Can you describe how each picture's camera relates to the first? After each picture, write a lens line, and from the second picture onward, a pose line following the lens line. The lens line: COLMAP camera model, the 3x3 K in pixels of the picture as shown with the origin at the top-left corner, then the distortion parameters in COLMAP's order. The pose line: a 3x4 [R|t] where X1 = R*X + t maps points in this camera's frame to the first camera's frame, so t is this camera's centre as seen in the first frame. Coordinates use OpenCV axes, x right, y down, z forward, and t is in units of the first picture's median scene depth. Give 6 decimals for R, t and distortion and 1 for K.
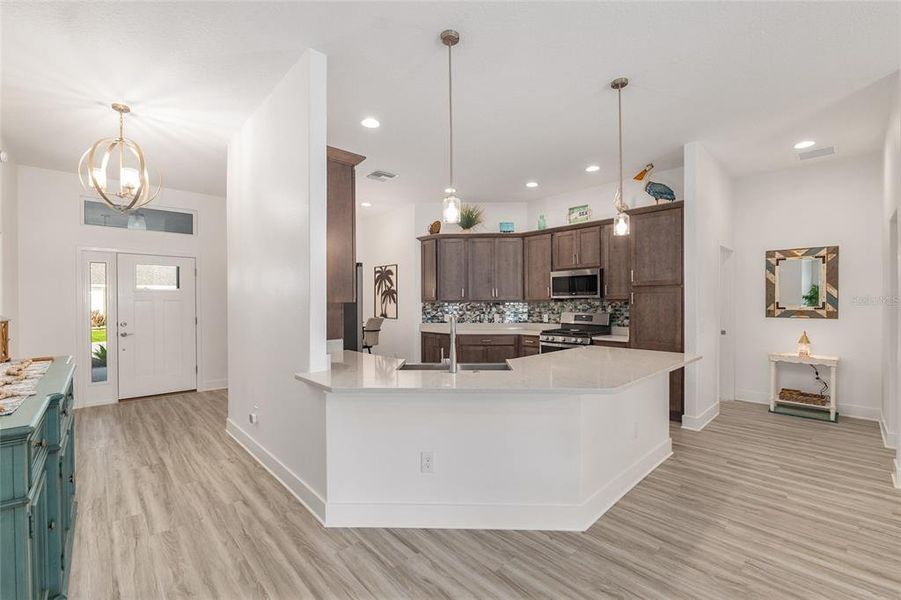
lens RADIAL K [[406.4, 0, 450.5], [0, 406.4, 300.0], [0, 0, 1]] dist [-0.002712, -0.000795]
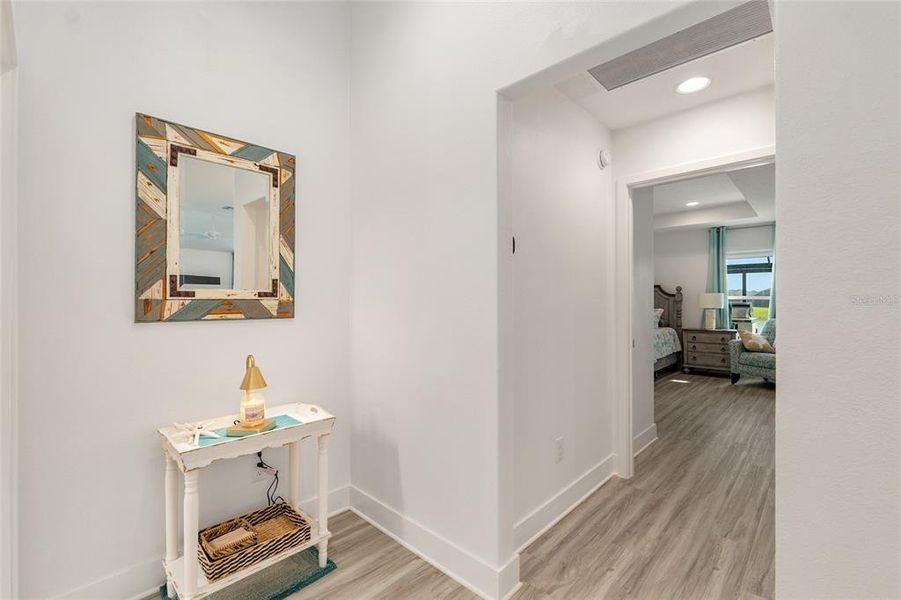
lens RADIAL K [[406.4, 0, 450.5], [0, 406.4, 300.0], [0, 0, 1]] dist [-0.002712, -0.000795]
pose [[-0.020231, 0.004104, 0.999787, 0.463126], [0.000151, 0.999992, -0.004102, 0.026015], [-0.999795, 0.000068, -0.020231, 0.768274]]
